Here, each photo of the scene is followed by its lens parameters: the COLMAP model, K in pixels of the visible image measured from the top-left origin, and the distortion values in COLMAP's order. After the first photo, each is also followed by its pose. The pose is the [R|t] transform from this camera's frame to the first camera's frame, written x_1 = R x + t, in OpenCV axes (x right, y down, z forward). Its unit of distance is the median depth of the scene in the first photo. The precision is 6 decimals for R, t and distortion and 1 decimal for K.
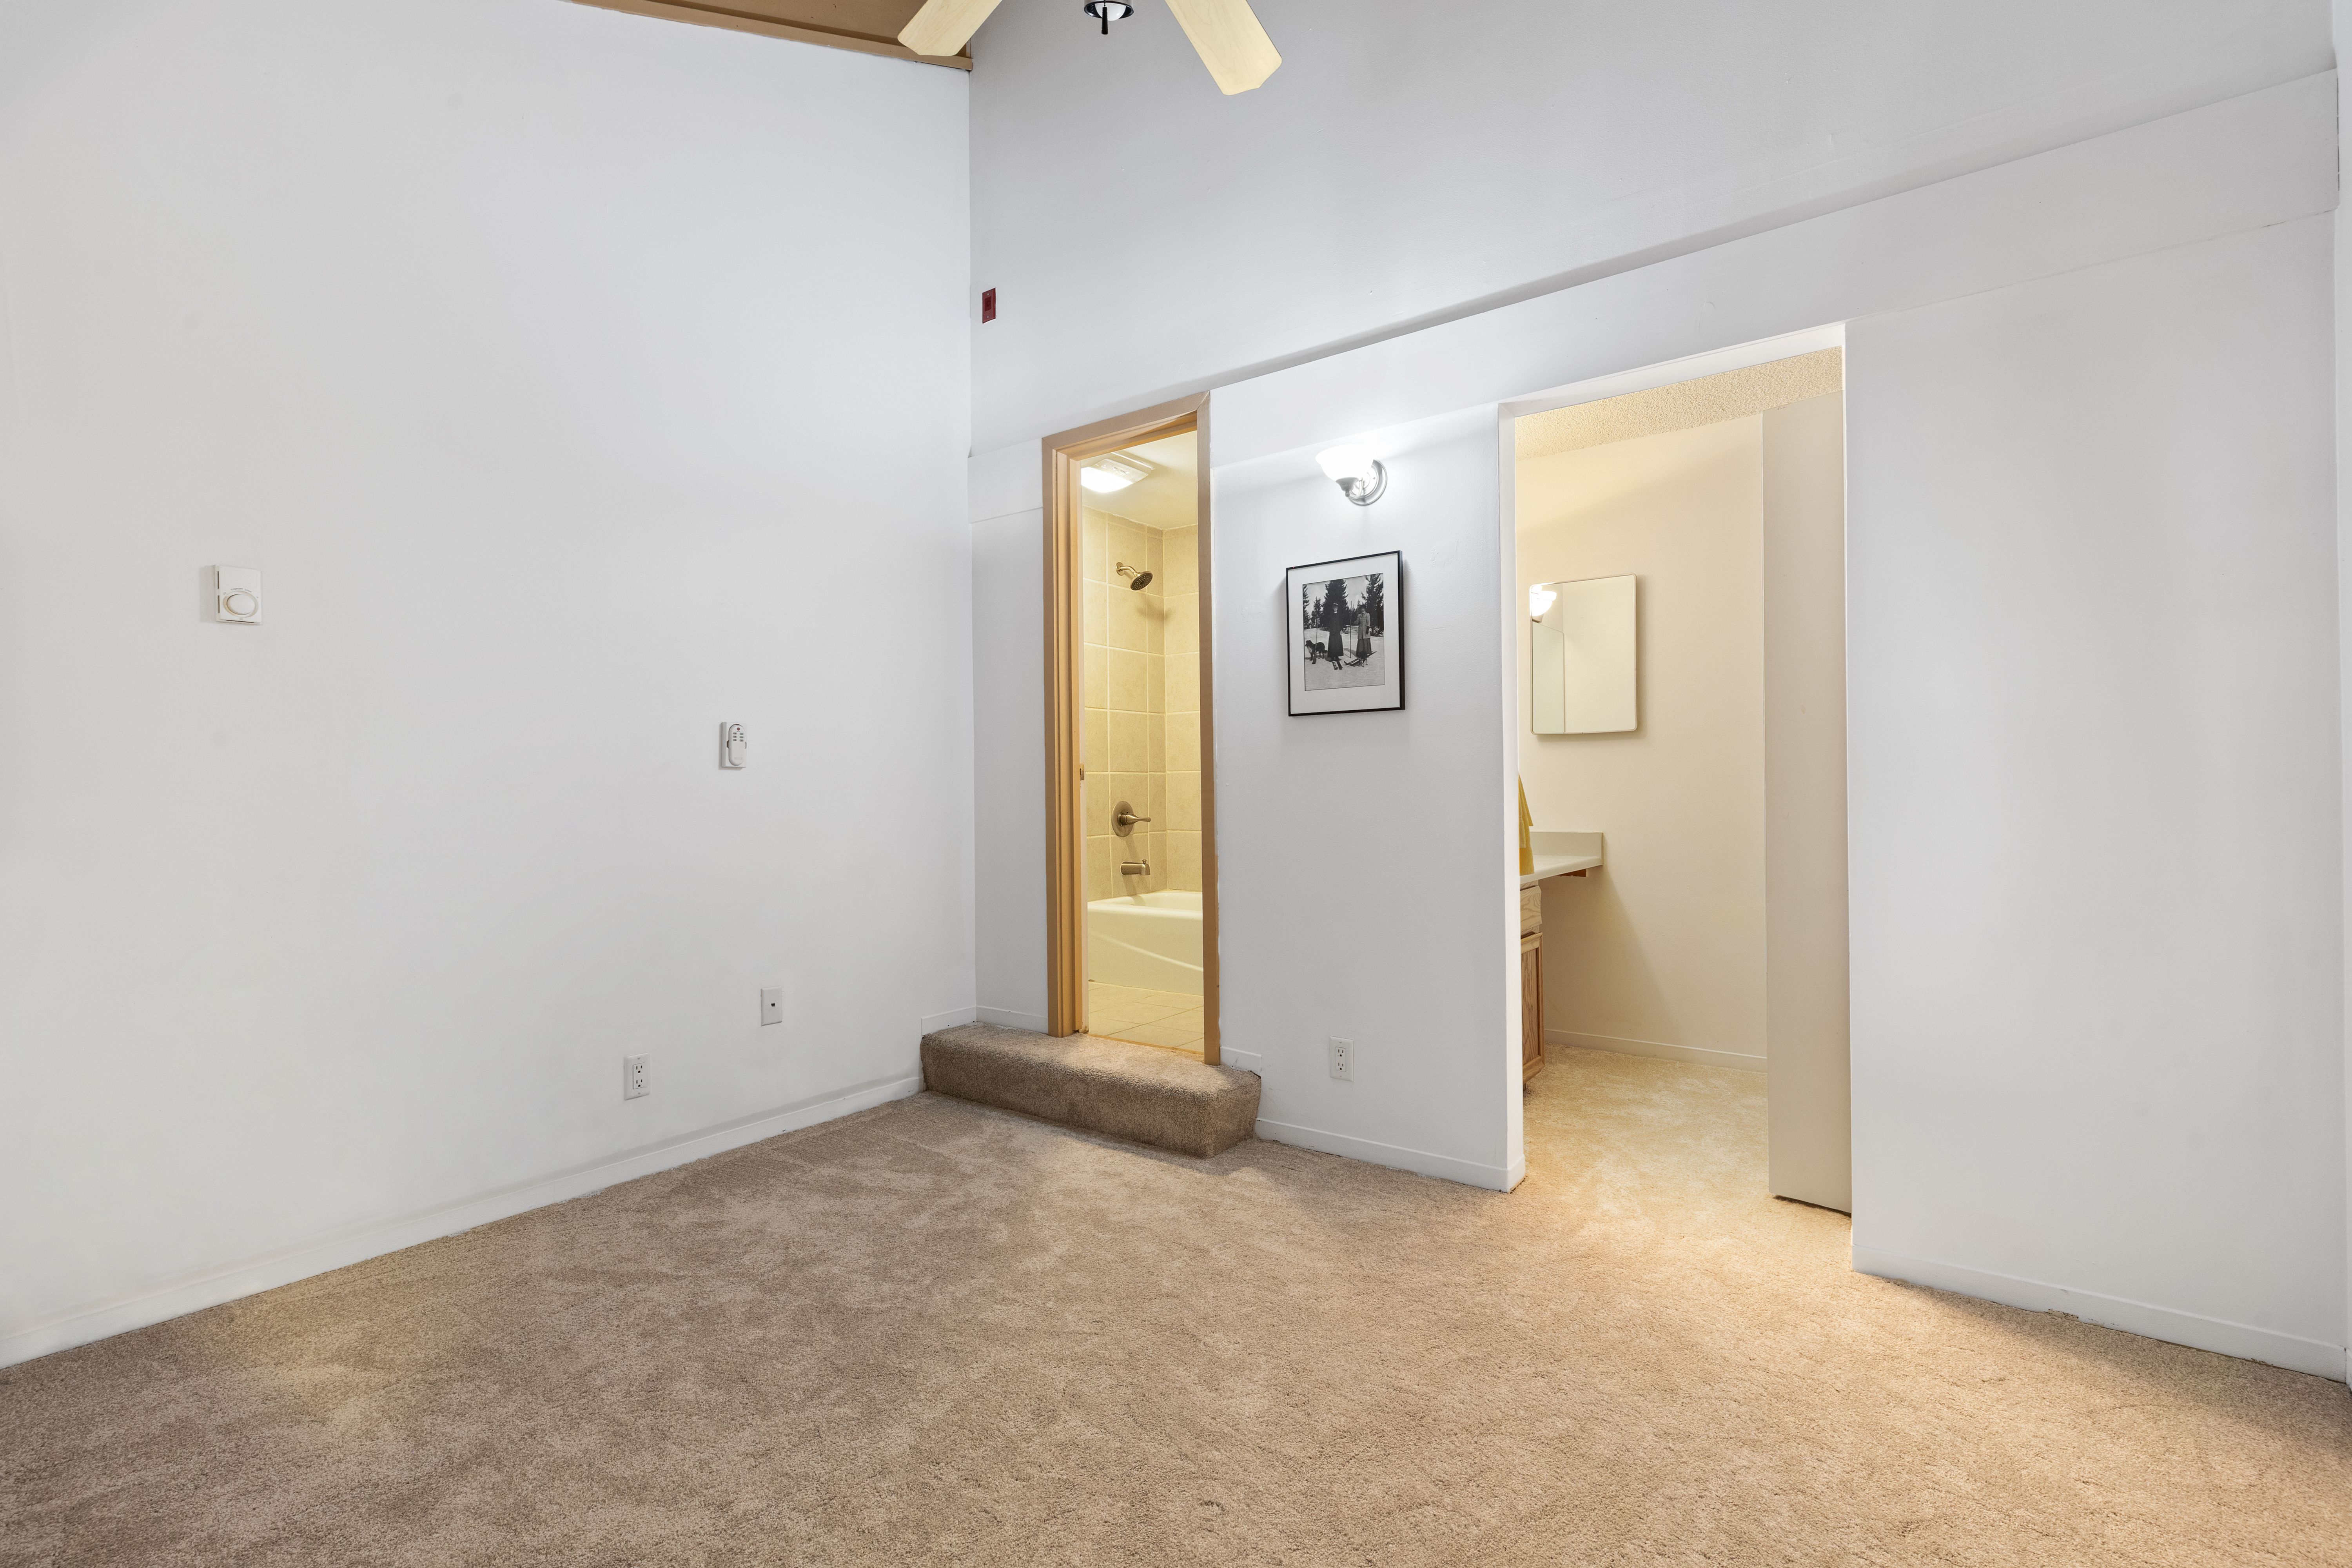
lens RADIAL K [[1054.9, 0, 1188.1], [0, 1054.9, 782.8], [0, 0, 1]] dist [0.000771, 0.000193]
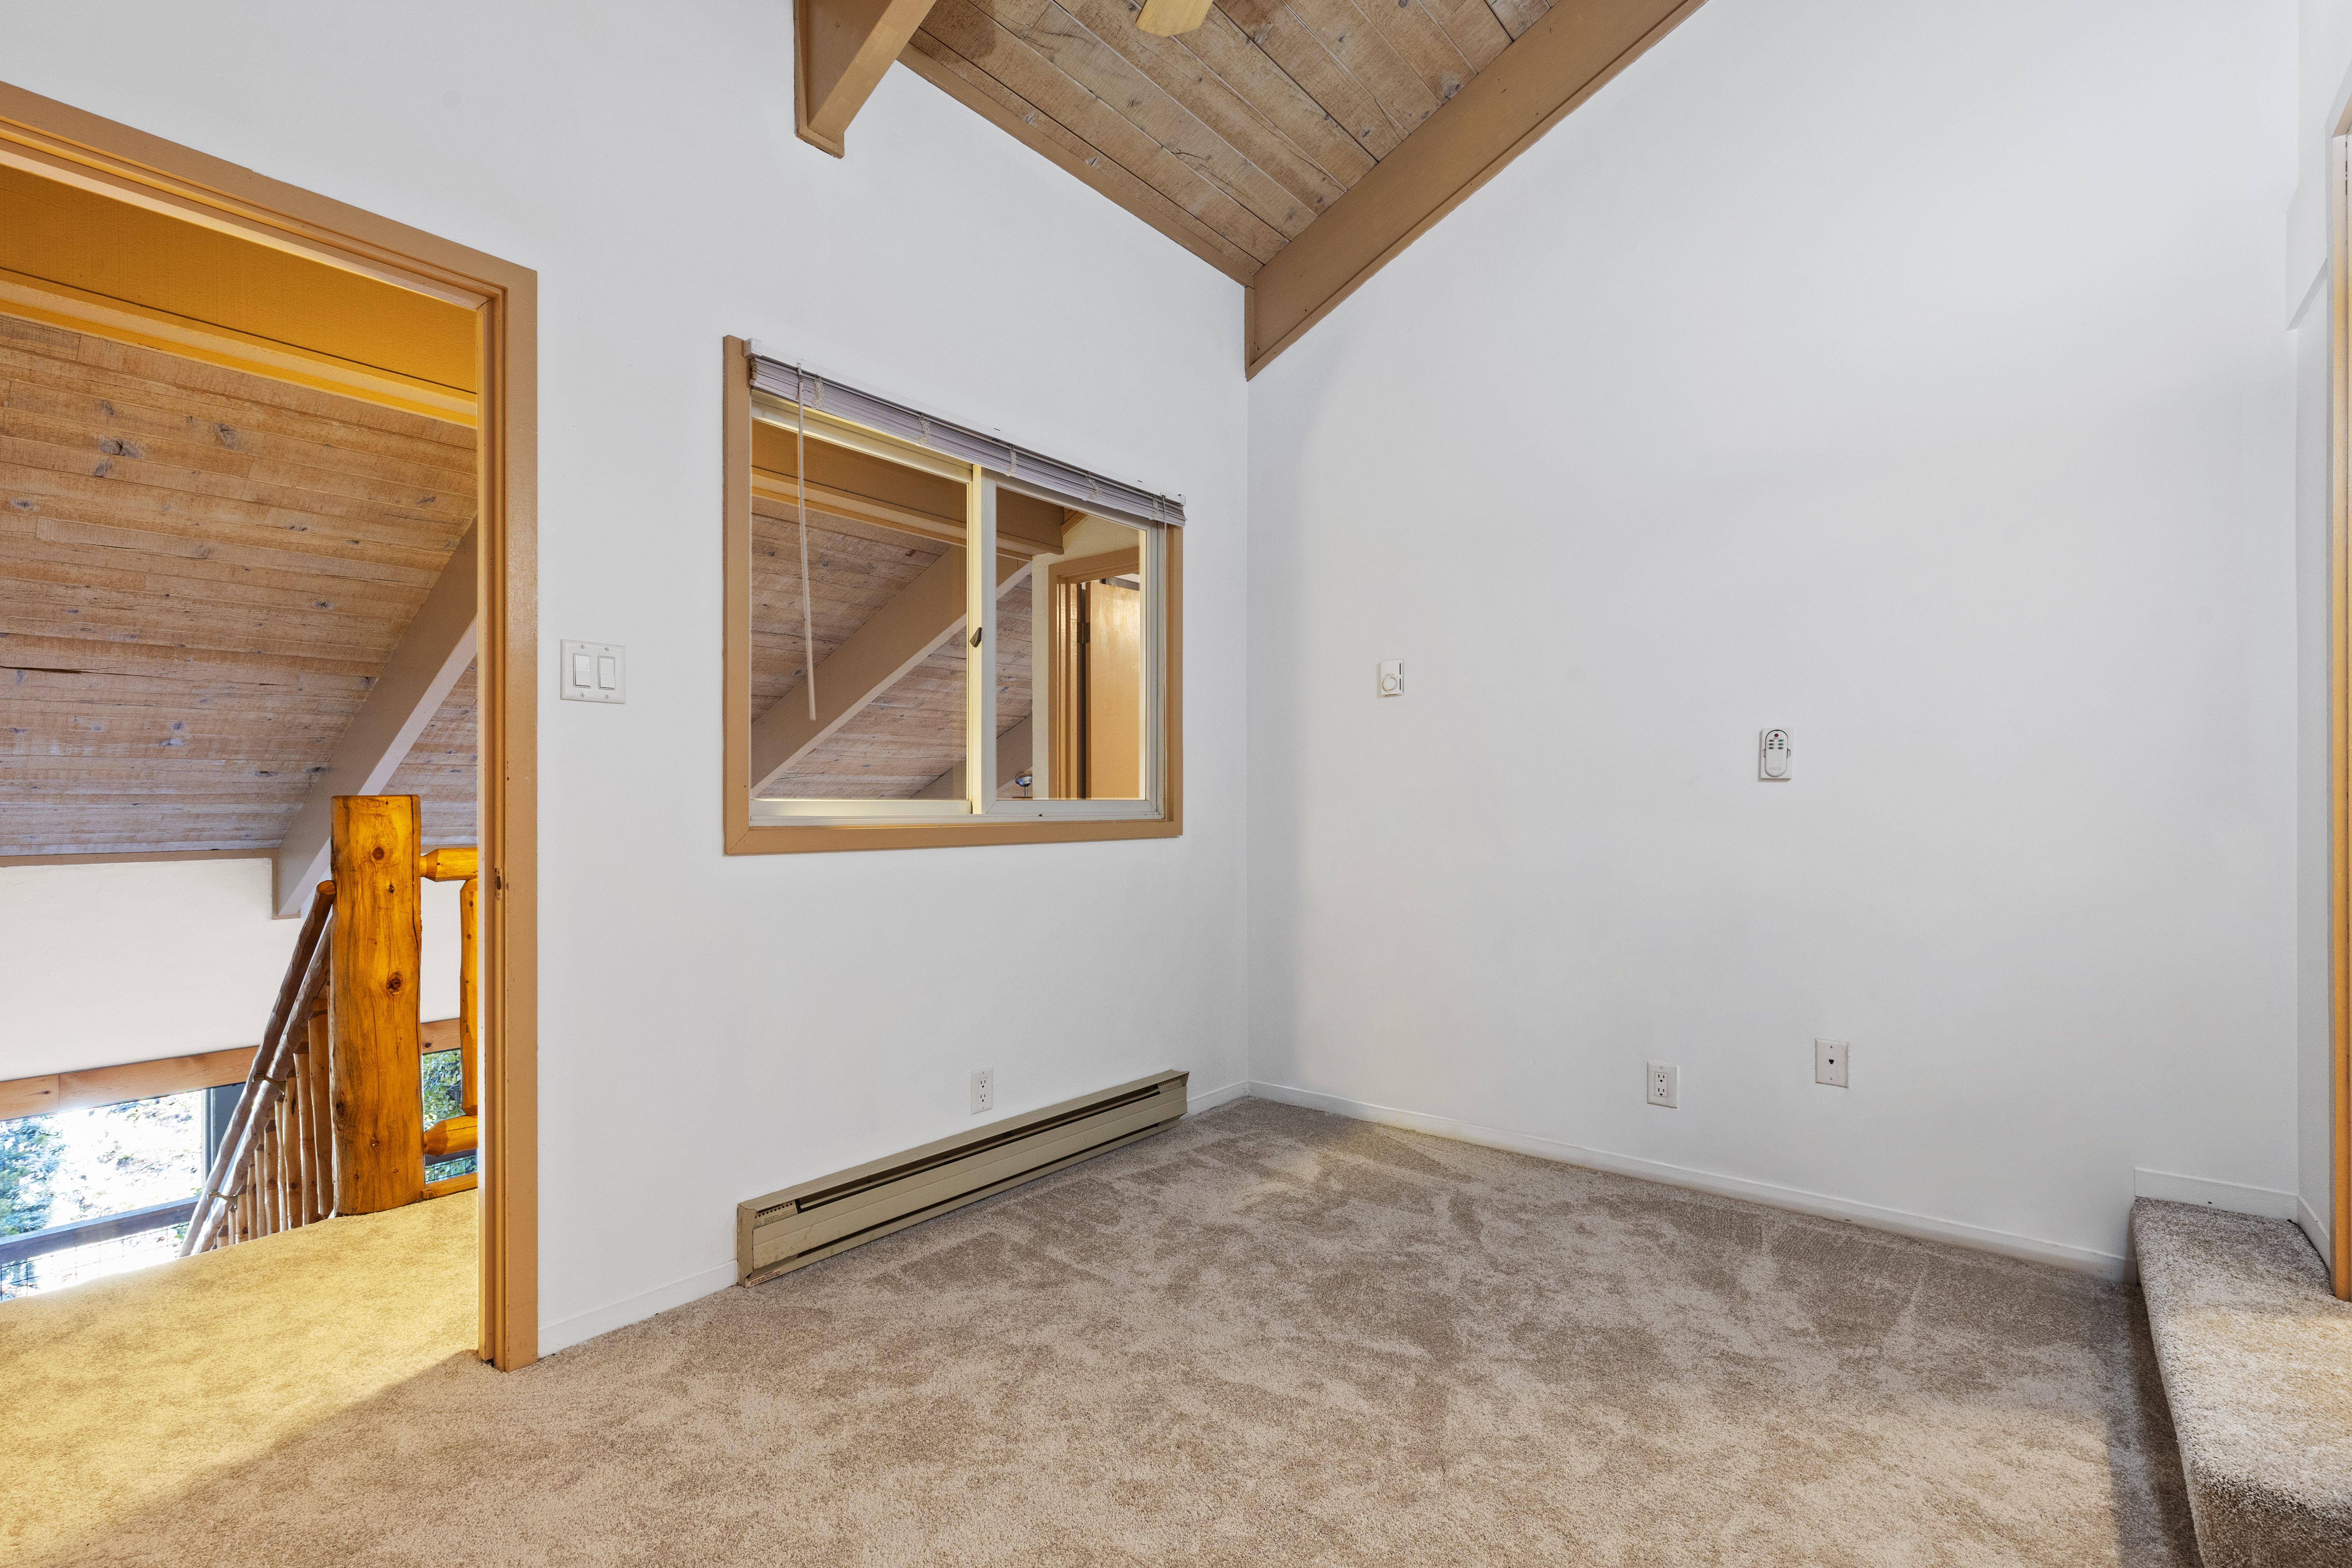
lens RADIAL K [[1054.9, 0, 1188.1], [0, 1054.9, 782.8], [0, 0, 1]] dist [0.000771, 0.000193]
pose [[-0.054647, -0.014745, -0.998397, 0.327013], [0.006062, 0.999868, -0.015098, -0.000063], [0.998487, -0.006877, -0.054551, 0.377539]]
